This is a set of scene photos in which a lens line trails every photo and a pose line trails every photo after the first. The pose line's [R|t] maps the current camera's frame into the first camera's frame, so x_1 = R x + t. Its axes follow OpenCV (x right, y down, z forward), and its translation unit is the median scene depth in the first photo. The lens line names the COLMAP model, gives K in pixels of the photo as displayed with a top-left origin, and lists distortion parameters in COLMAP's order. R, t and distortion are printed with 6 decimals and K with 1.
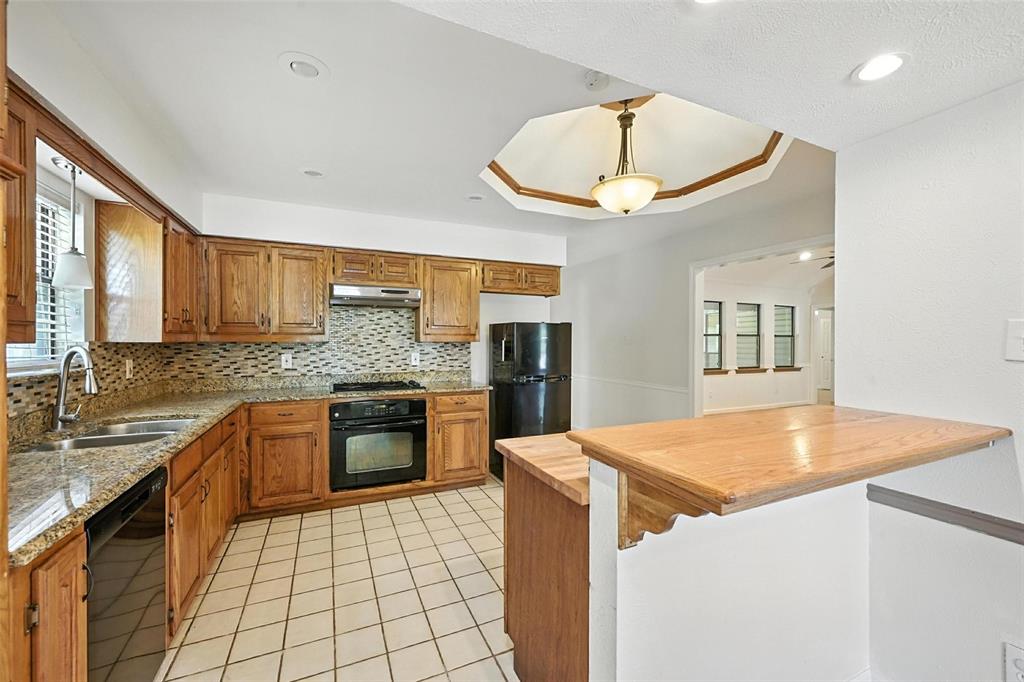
lens RADIAL K [[406.5, 0, 512.0], [0, 406.5, 341.0], [0, 0, 1]] dist [-0.001528, 0.000020]
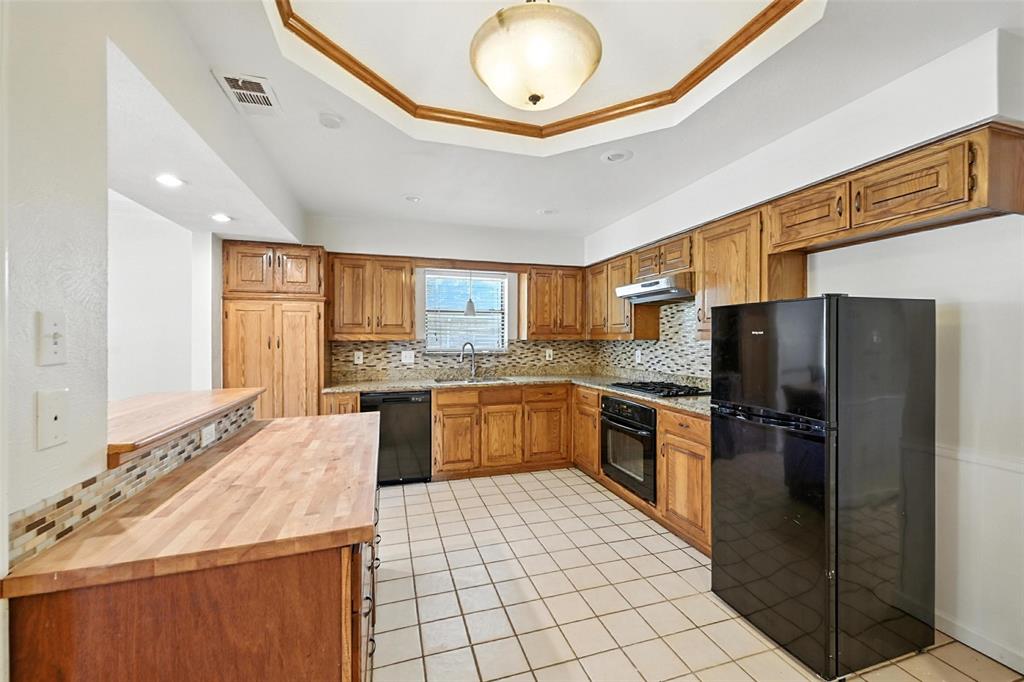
lens RADIAL K [[406.5, 0, 512.0], [0, 406.5, 341.0], [0, 0, 1]] dist [-0.001528, 0.000020]
pose [[-0.121847, 0.006154, -0.992530, 0.635286], [-0.000714, 0.999980, 0.006288, -0.001473], [0.992549, 0.001475, -0.121840, 0.800938]]
